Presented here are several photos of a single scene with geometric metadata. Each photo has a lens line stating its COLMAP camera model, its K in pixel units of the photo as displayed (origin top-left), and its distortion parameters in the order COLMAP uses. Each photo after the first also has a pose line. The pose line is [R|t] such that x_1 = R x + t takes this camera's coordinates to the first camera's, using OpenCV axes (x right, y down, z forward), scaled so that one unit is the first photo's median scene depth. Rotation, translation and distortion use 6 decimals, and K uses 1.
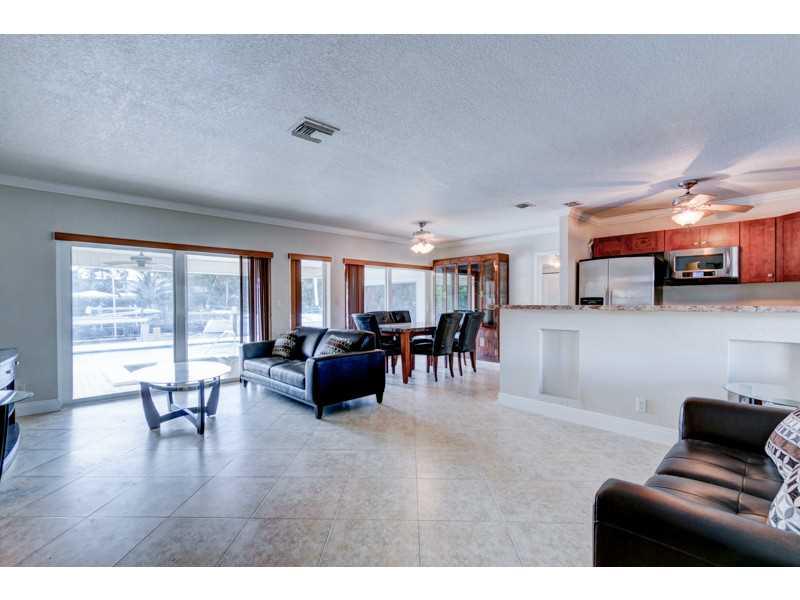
lens RADIAL K [[368.6, 0, 393.5], [0, 368.6, 305.2], [0, 0, 1]] dist [0.003032, -0.001198]
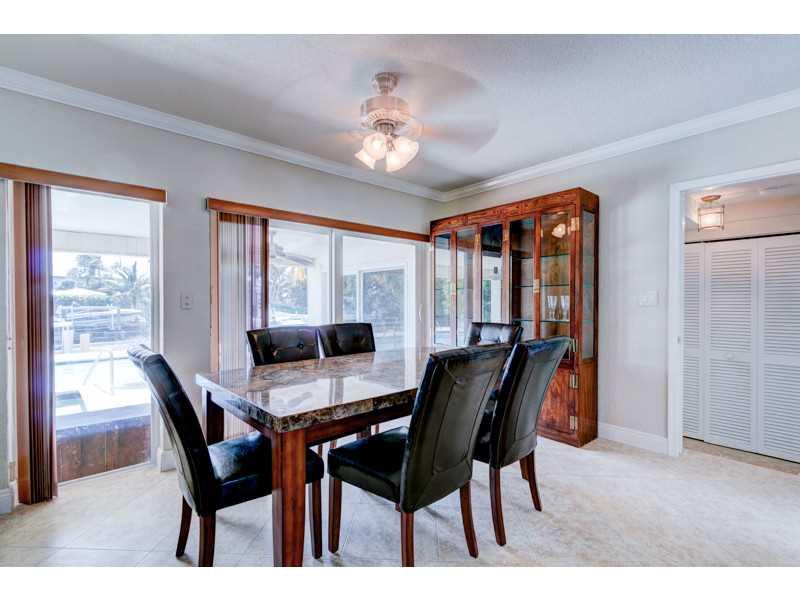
lens RADIAL K [[368.6, 0, 399.2], [0, 368.6, 300.2], [0, 0, 1]] dist [0.003032, -0.001198]
pose [[0.999833, 0.006378, -0.017121, 0.077677], [-0.006652, 0.999850, -0.015986, -0.005430], [0.017016, 0.016097, 0.999726, 0.519641]]
